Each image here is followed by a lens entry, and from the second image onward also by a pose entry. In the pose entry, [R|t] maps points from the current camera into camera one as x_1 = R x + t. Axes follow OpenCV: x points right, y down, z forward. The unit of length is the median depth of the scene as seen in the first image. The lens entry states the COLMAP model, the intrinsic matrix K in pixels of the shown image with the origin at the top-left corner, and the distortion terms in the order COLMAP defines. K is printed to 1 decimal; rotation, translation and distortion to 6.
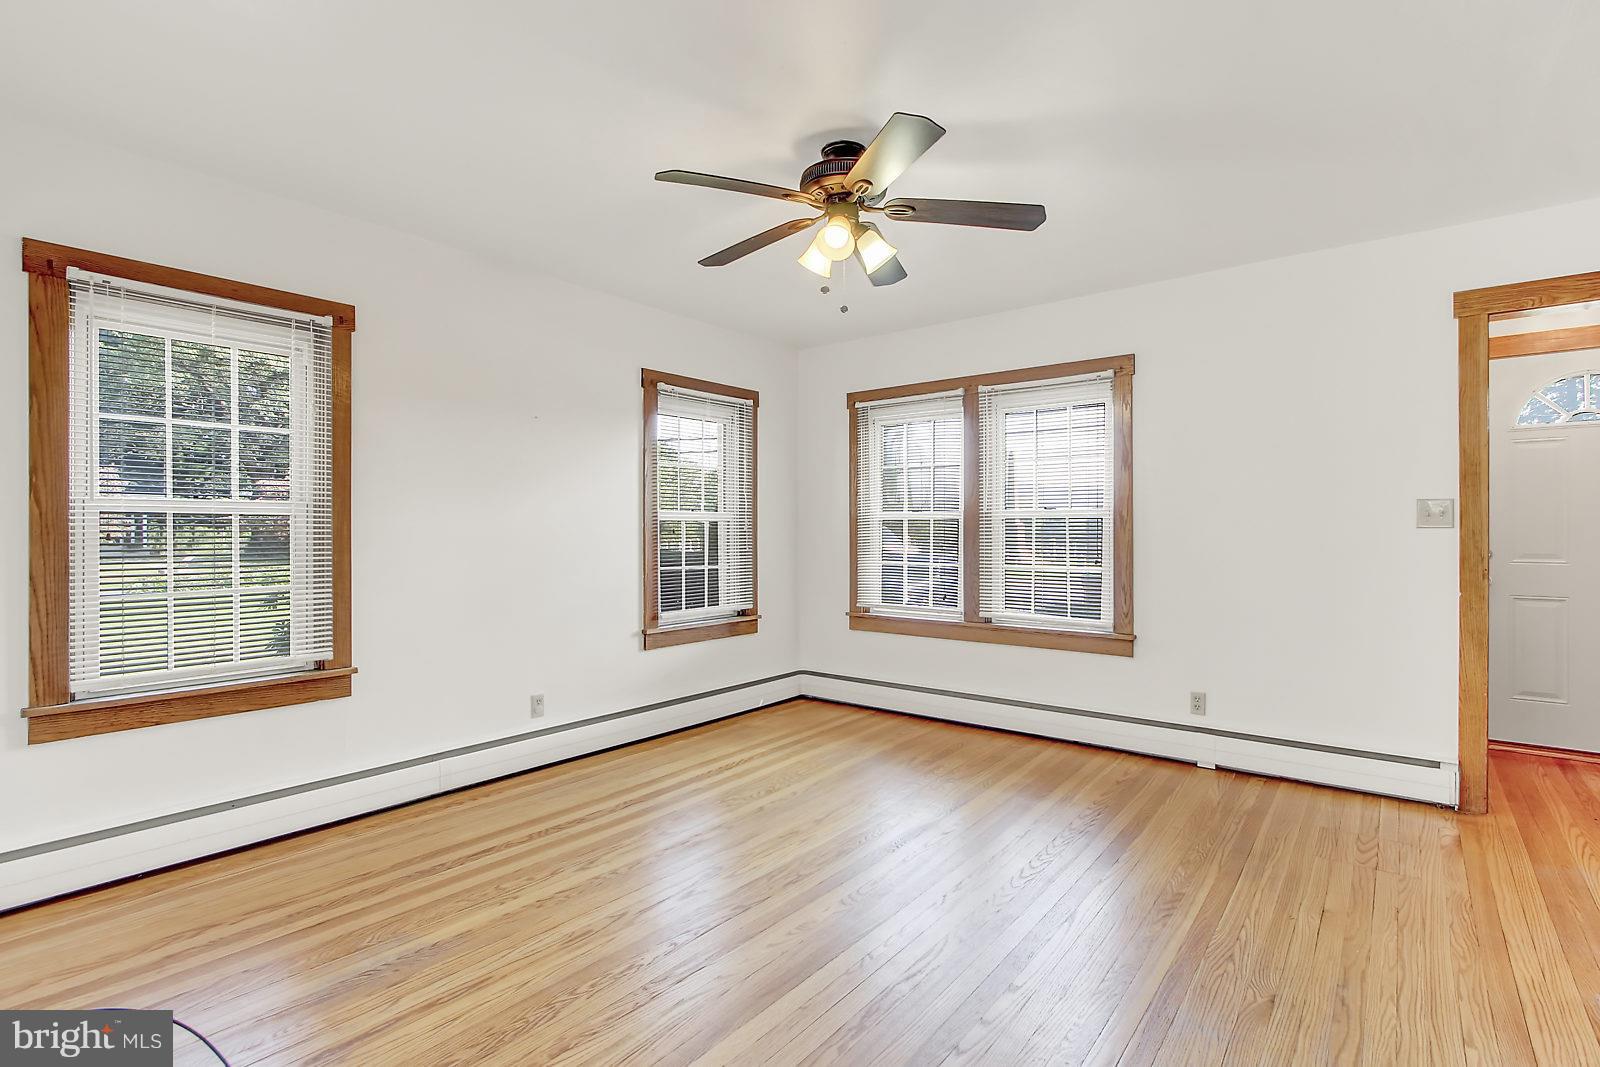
lens RADIAL K [[749.6, 0, 800.0], [0, 749.6, 533.5], [0, 0, 1]] dist [-0.003327, 0.000930]
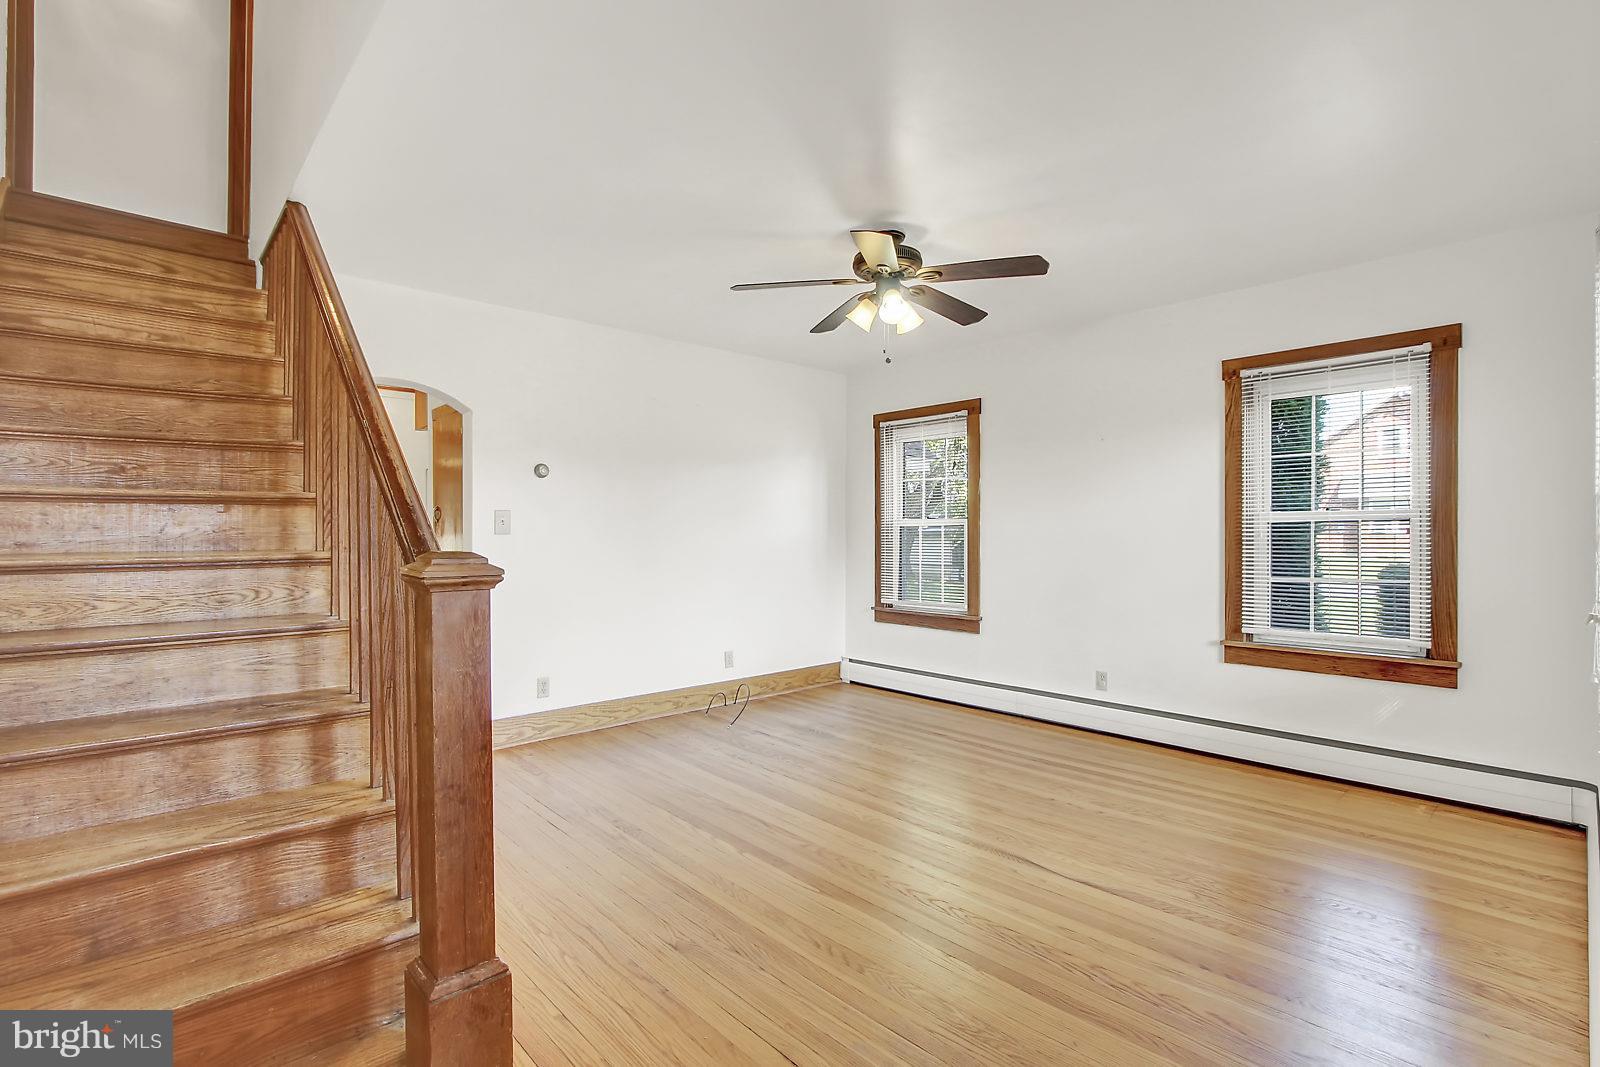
lens RADIAL K [[732.9, 0, 800.0], [0, 732.9, 533.5], [0, 0, 1]] dist [-0.013738, -0.000029]
pose [[-0.155981, -0.006576, -0.987738, 1.670437], [-0.001439, 0.999978, -0.006430, 0.004549], [0.987759, 0.000418, -0.155987, 1.340499]]
